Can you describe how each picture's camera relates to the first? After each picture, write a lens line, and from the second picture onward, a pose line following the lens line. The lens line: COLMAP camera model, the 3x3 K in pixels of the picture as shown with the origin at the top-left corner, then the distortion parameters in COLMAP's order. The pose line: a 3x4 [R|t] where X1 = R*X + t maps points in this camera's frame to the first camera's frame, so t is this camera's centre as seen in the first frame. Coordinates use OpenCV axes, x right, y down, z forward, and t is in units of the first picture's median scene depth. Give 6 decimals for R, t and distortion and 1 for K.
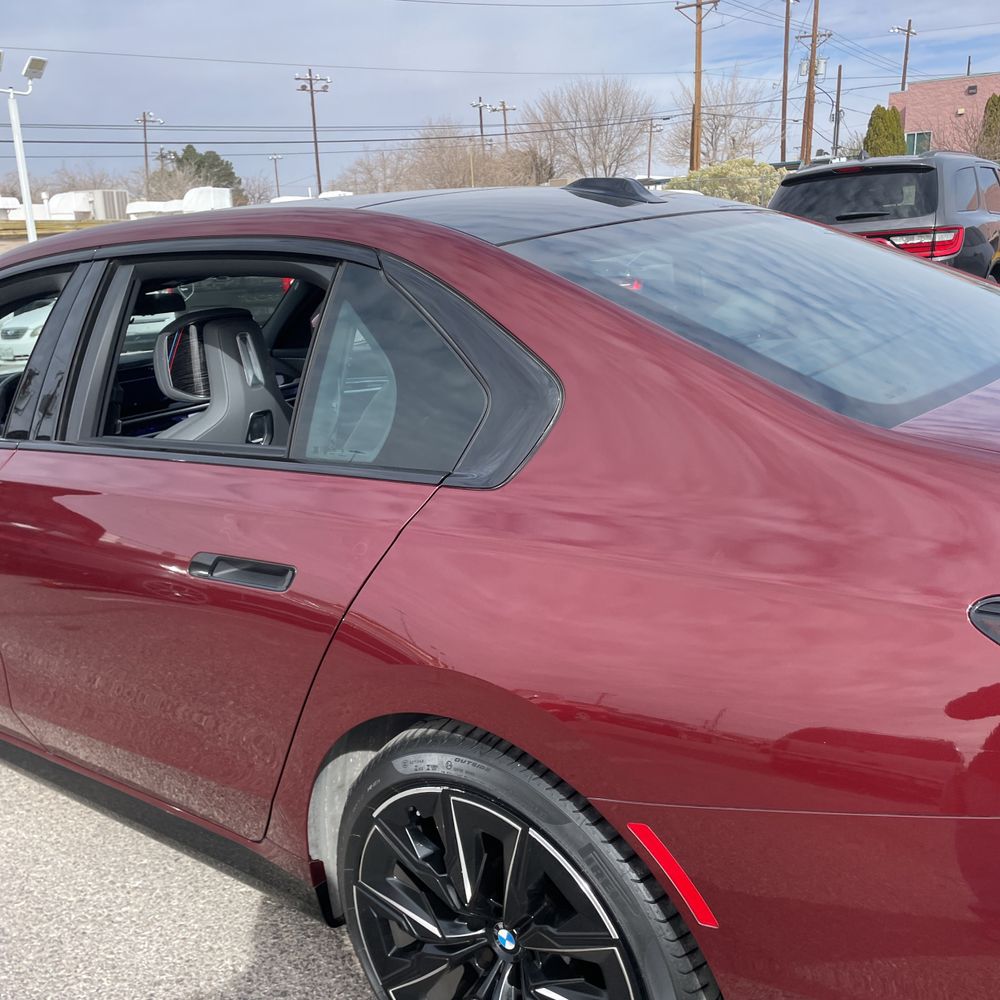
lens RADIAL K [[1006.3, 0, 514.5], [0, 1006.3, 496.0], [0, 0, 1]] dist [0.047578, -0.027883]
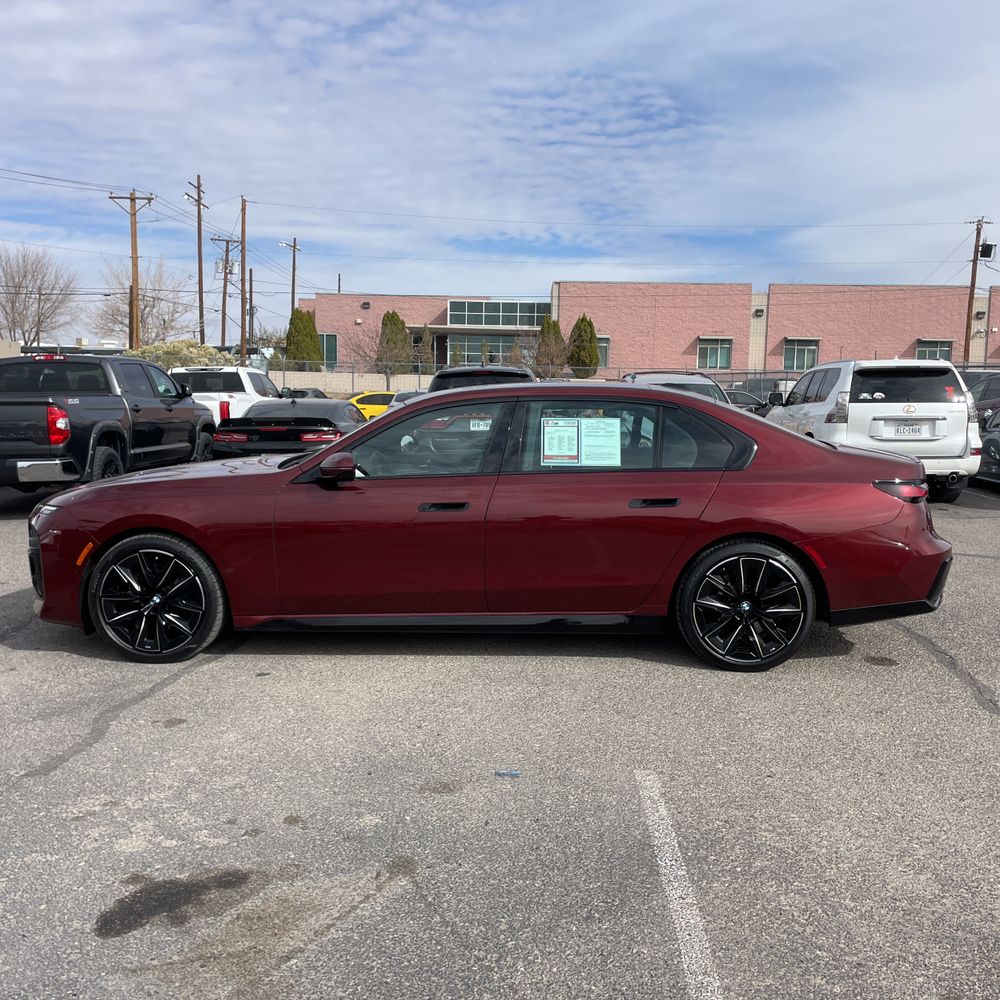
lens RADIAL K [[1006.3, 0, 514.5], [0, 1006.3, 496.0], [0, 0, 1]] dist [0.047578, -0.027883]
pose [[0.825162, 0.009062, 0.564823, -0.104189], [0.087253, 0.985828, -0.143286, 0.020188], [-0.558117, 0.167517, 0.812677, -0.055288]]
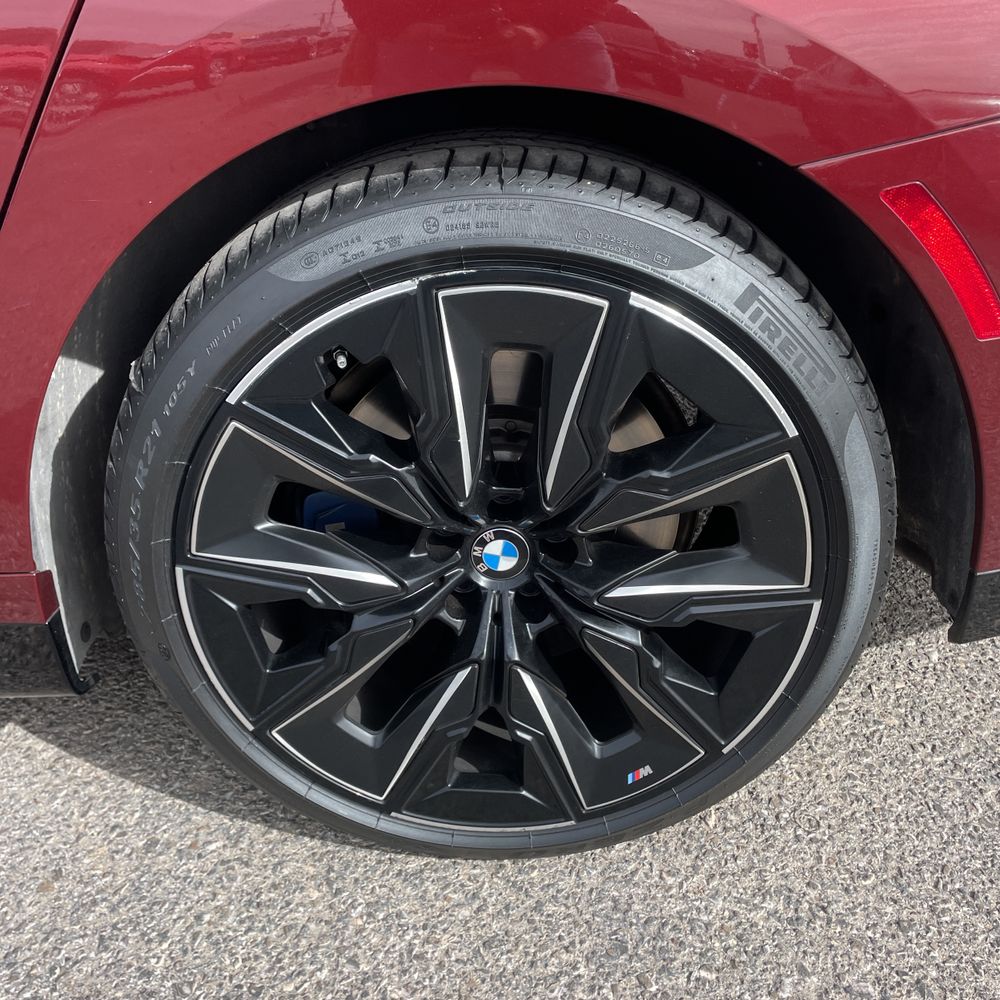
lens RADIAL K [[997.5, 0, 500.0], [0, 997.5, 500.0], [0, 0, 1]] dist [0.053470, -0.014641]
pose [[0.791804, -0.227703, 0.566743, -0.013687], [0.118739, 0.967591, 0.222863, 0.011420], [-0.599123, -0.109169, 0.793180, 0.022449]]
